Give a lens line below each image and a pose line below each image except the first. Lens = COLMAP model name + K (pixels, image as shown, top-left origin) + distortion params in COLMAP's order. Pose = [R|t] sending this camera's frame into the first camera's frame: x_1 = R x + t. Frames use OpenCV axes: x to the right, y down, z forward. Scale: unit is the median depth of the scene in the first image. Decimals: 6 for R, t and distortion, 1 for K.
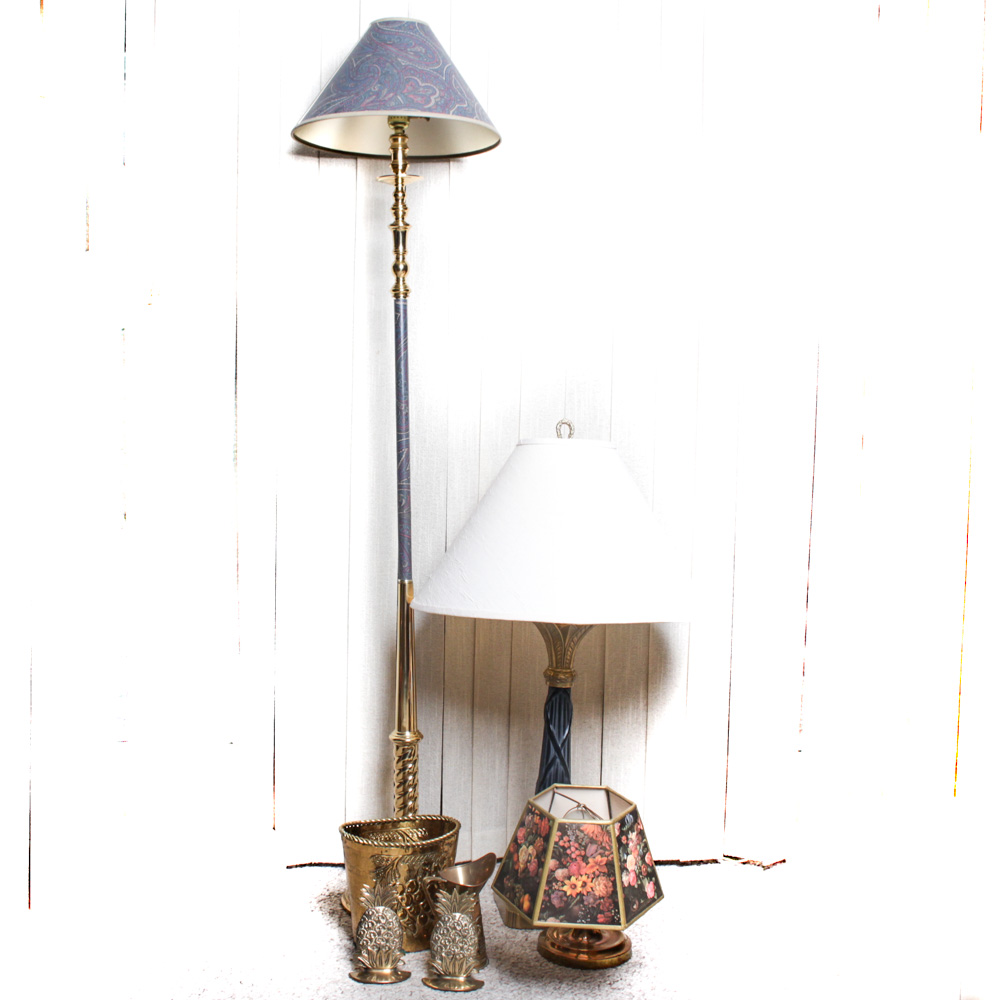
lens RADIAL K [[1237.3, 0, 467.8], [0, 1237.3, 507.4], [0, 0, 1]] dist [-0.147566, 0.000000]
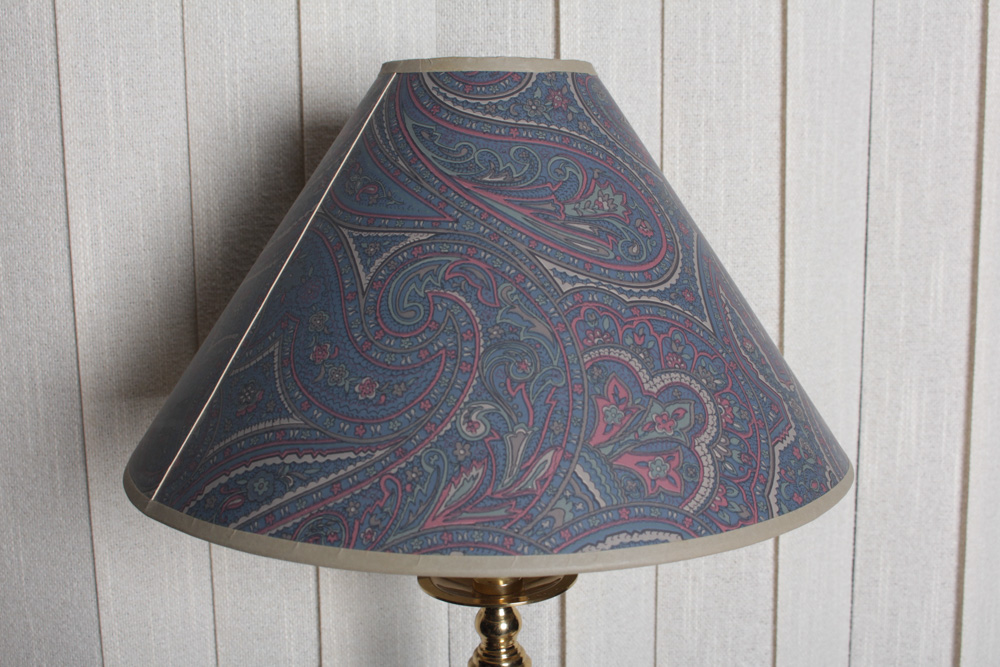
lens RADIAL K [[1199.3, 0, 500.7], [0, 1199.3, 334.2], [0, 0, 1]] dist [-0.015944, 0.000000]
pose [[0.987583, -0.046219, 0.150147, -0.105290], [0.036918, 0.997257, 0.064156, -0.375077], [-0.152700, -0.057816, 0.986580, 0.759832]]
